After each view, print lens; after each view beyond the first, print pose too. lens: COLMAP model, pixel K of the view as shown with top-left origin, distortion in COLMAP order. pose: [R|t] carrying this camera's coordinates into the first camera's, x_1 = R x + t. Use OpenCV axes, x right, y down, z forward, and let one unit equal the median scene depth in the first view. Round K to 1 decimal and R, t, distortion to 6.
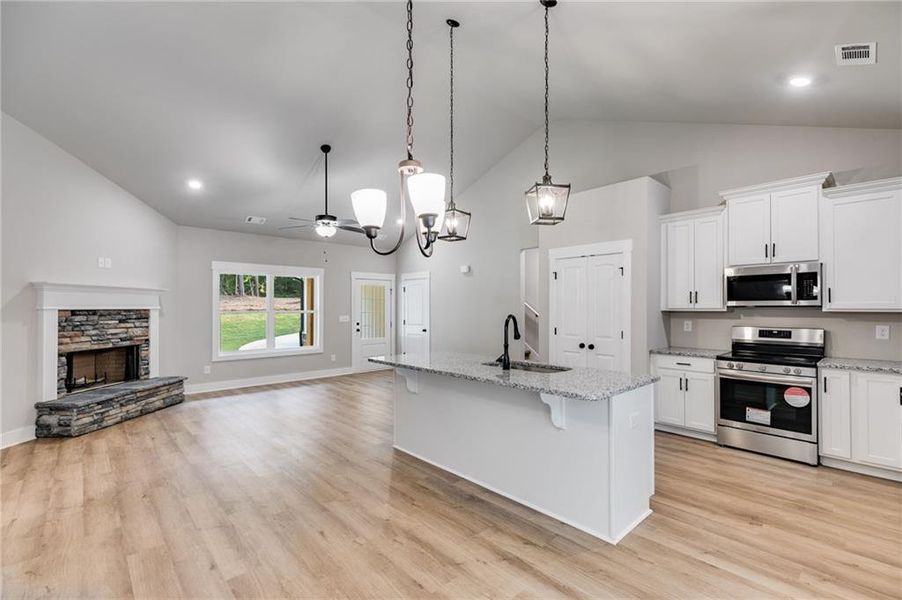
lens RADIAL K [[405.8, 0, 461.8], [0, 405.8, 301.5], [0, 0, 1]] dist [0.009570, -0.003839]
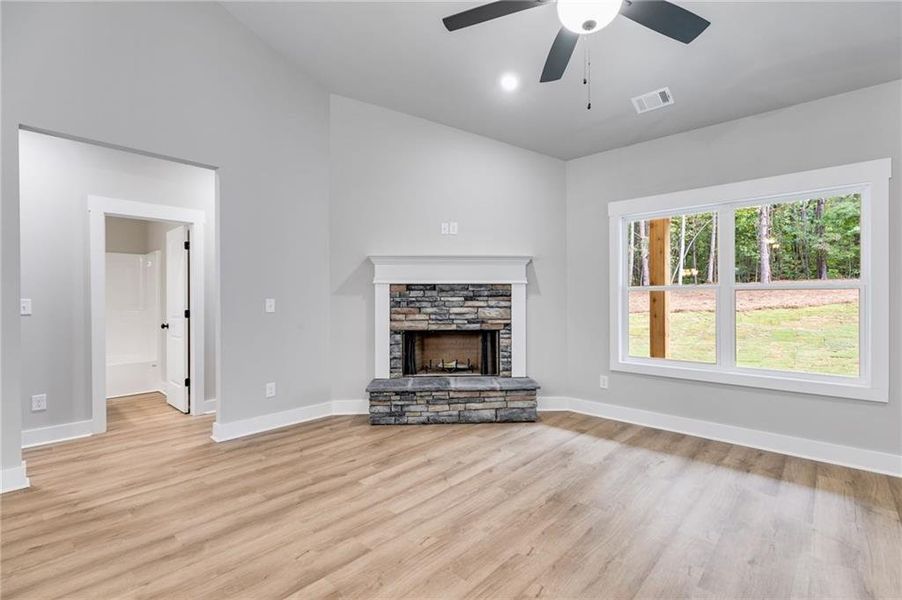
lens RADIAL K [[405.8, 0, 470.5], [0, 405.8, 297.0], [0, 0, 1]] dist [0.009570, -0.003839]
pose [[0.061659, 0.003387, -0.998092, -0.040588], [0.019955, 0.999790, 0.004626, 0.050894], [0.997898, -0.020202, 0.061578, 1.156184]]
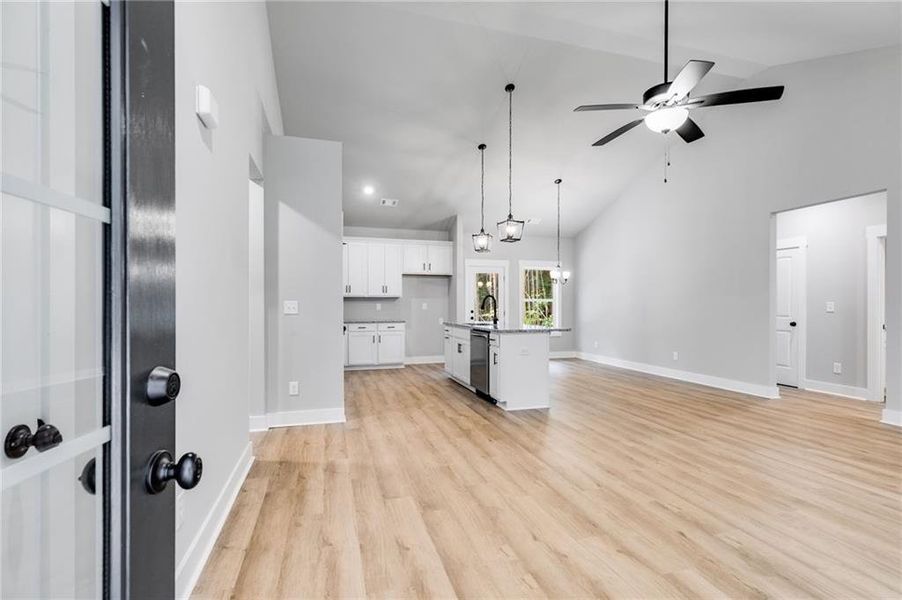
lens RADIAL K [[418.3, 0, 450.7], [0, 418.3, 309.1], [0, 0, 1]] dist [0.013899, -0.000485]
pose [[-0.887028, -0.002071, 0.461711, -0.439577], [-0.006285, 0.999951, -0.007590, 0.082086], [-0.461672, -0.009635, -0.886998, 2.040939]]
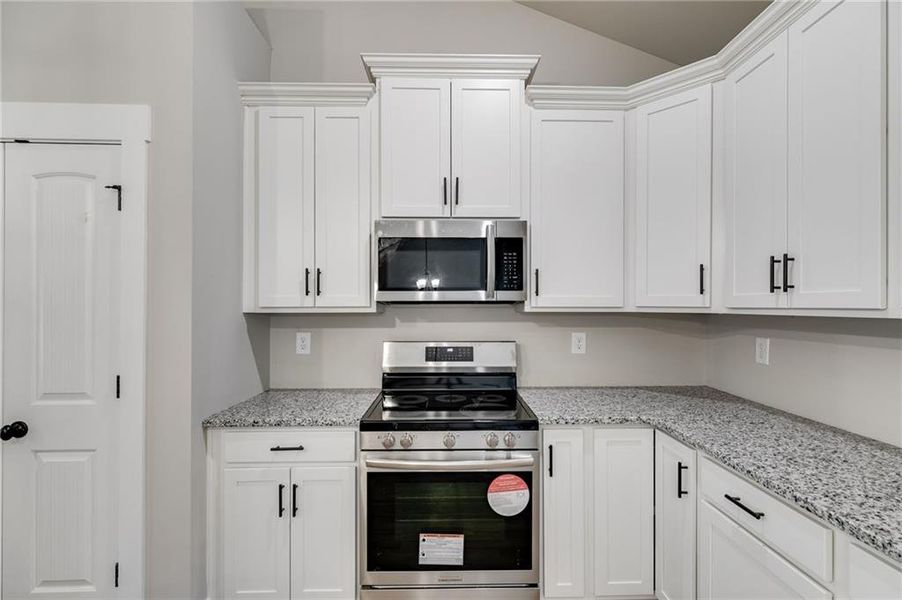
lens RADIAL K [[405.8, 0, 454.0], [0, 405.8, 308.3], [0, 0, 1]] dist [0.009570, -0.003839]
pose [[0.672965, -0.006163, 0.739648, 0.360007], [-0.010520, 0.999784, 0.017902, 0.008943], [-0.739599, -0.019828, 0.672755, 0.612069]]
